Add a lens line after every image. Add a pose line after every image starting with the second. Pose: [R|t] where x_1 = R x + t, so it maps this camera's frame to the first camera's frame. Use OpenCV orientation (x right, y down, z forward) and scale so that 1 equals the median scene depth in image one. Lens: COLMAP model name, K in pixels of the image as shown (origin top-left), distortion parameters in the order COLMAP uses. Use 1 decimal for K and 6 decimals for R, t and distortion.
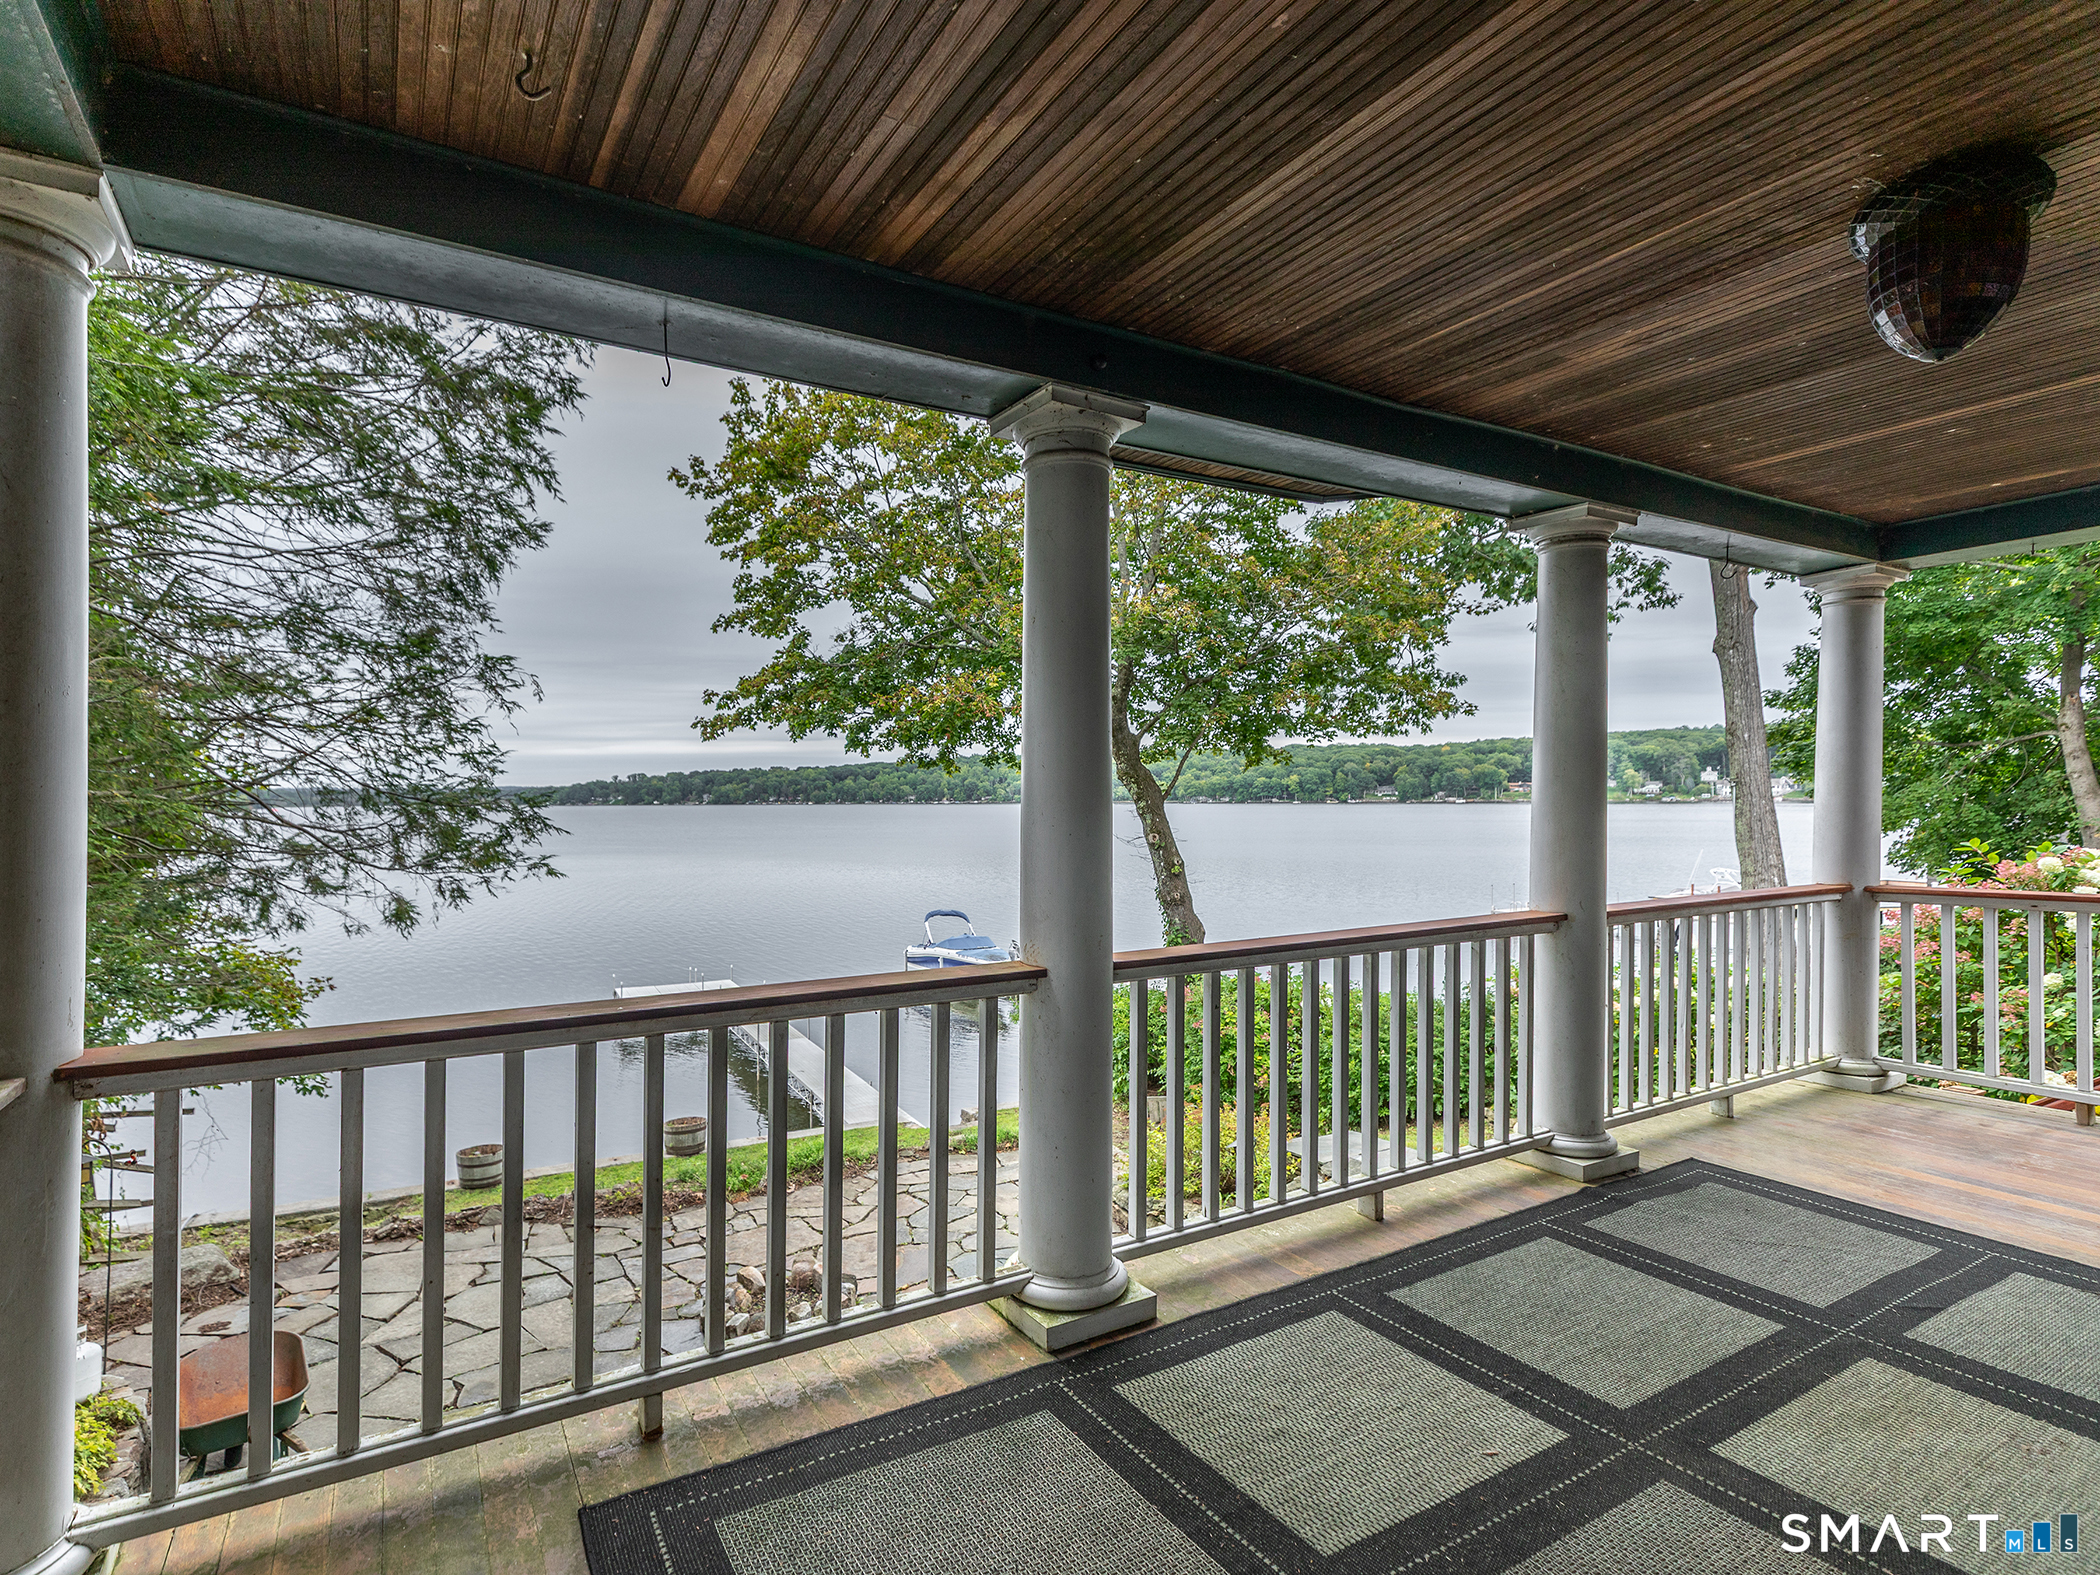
lens RADIAL K [[1076.0, 0, 1006.4], [0, 1076.0, 792.0], [0, 0, 1]] dist [0.024310, -0.005793]
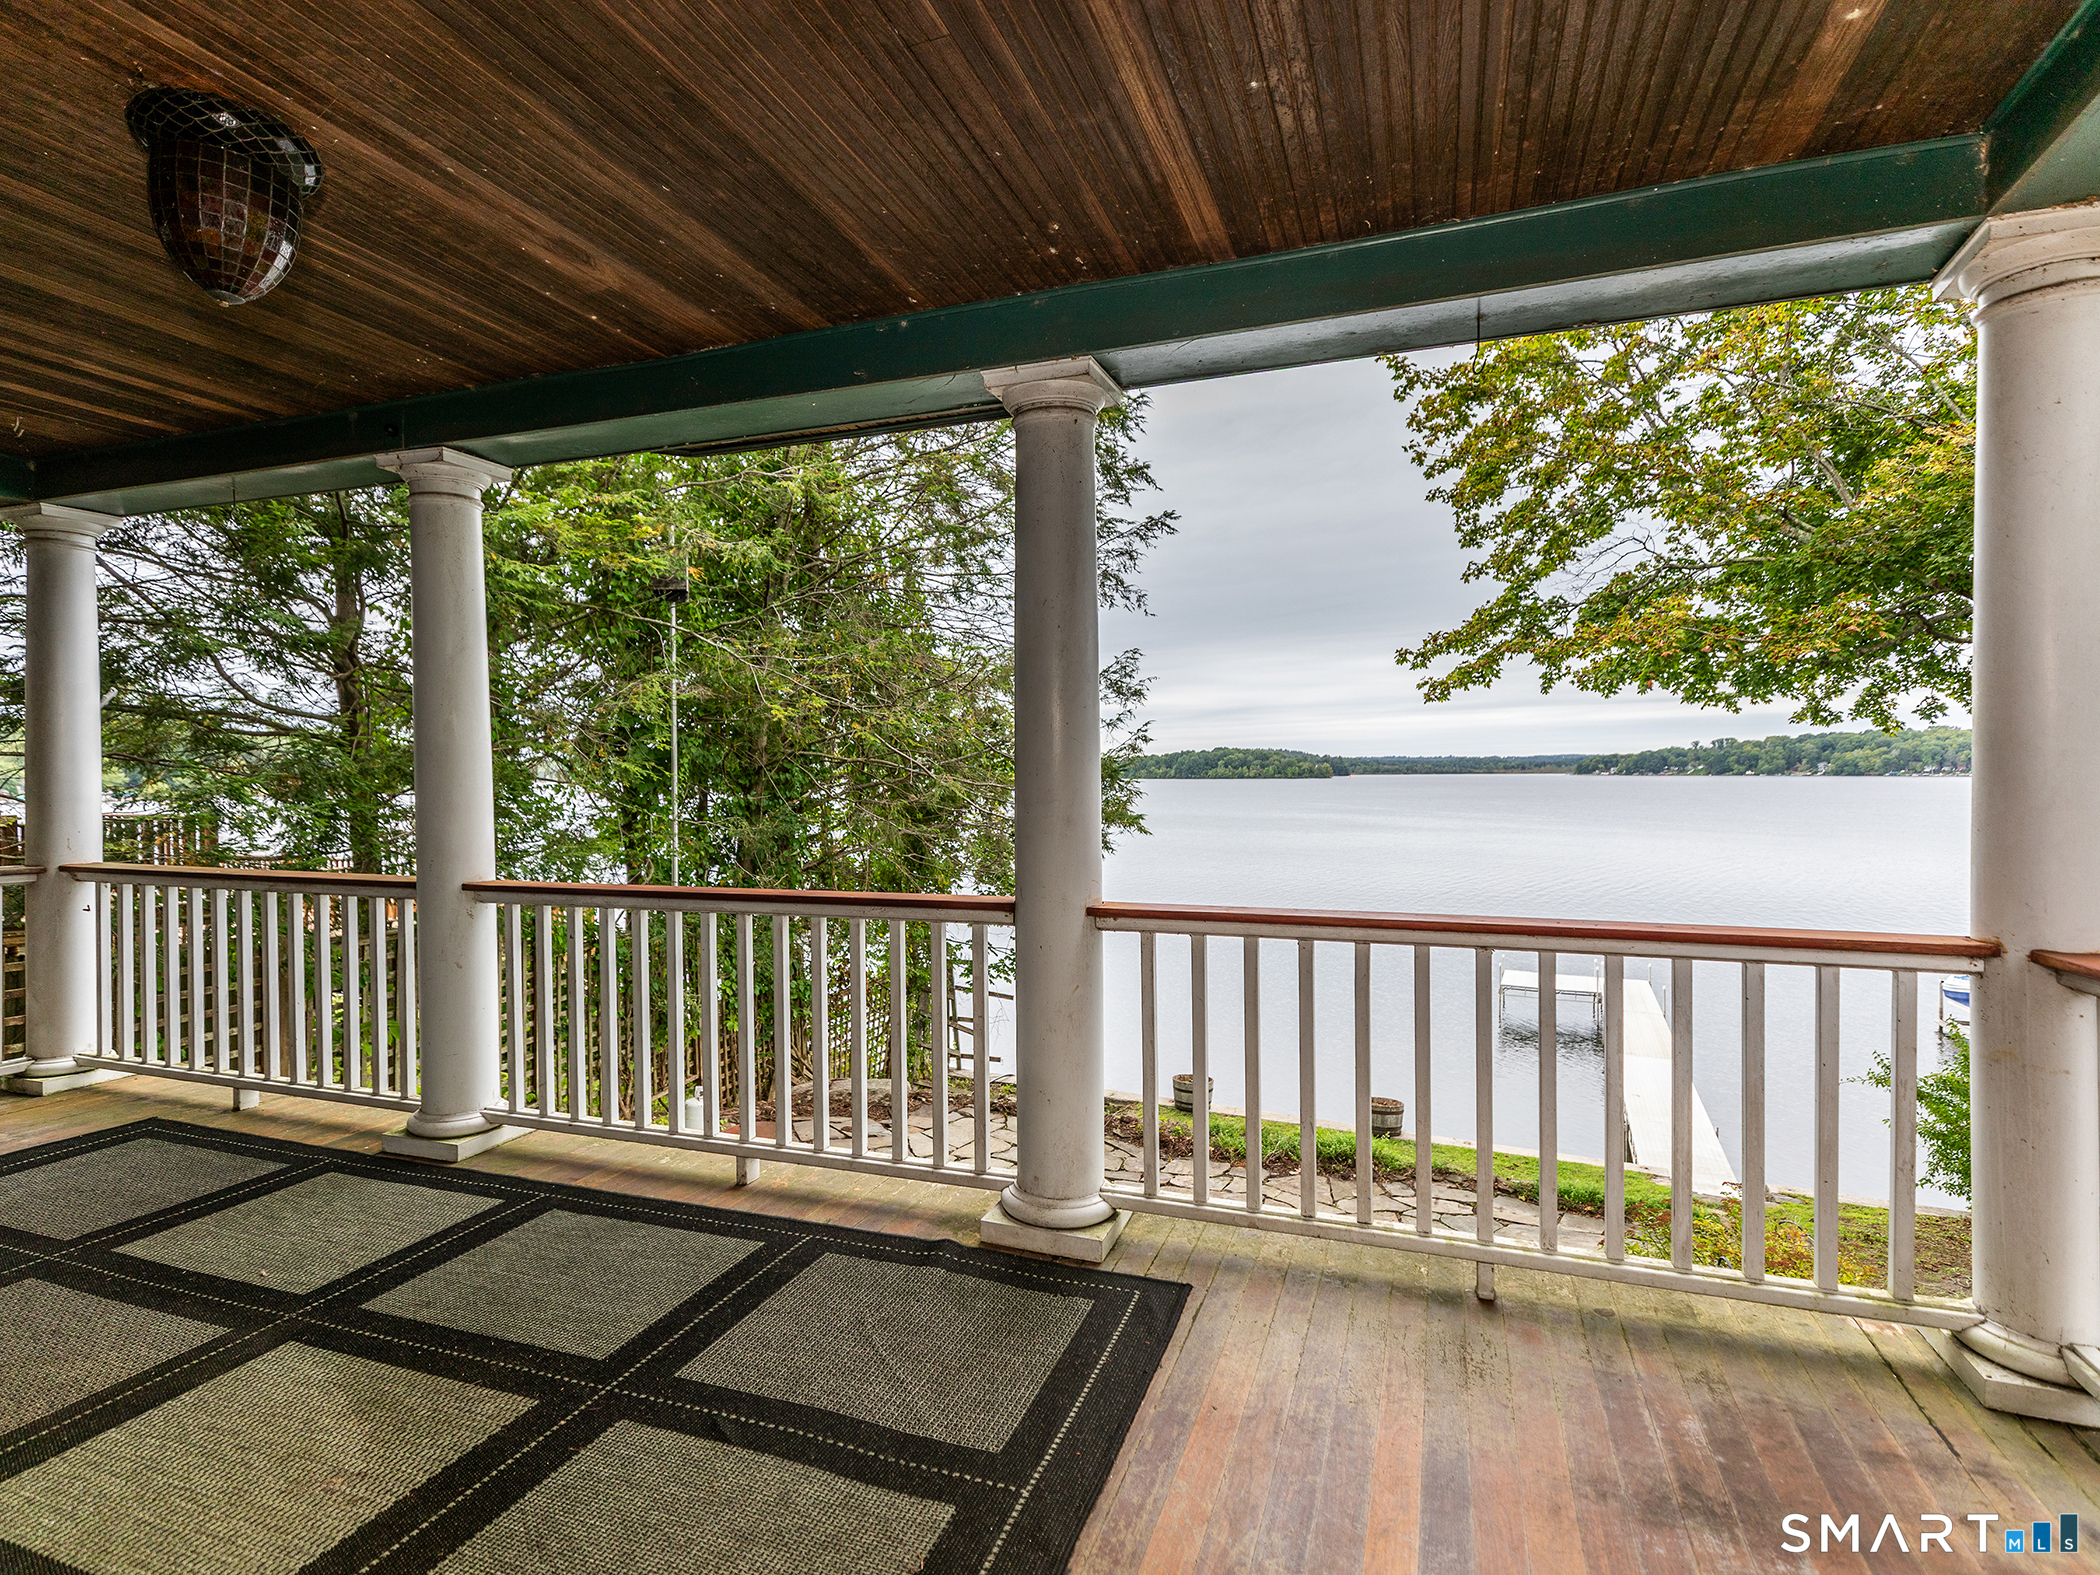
lens RADIAL K [[1076.0, 0, 1043.4], [0, 1076.0, 783.2], [0, 0, 1]] dist [0.024310, -0.005793]
pose [[0.633843, 0.010090, -0.773396, 1.627564], [0.006002, 0.999821, 0.017963, -0.001605], [0.773439, -0.016028, 0.633668, 0.717863]]
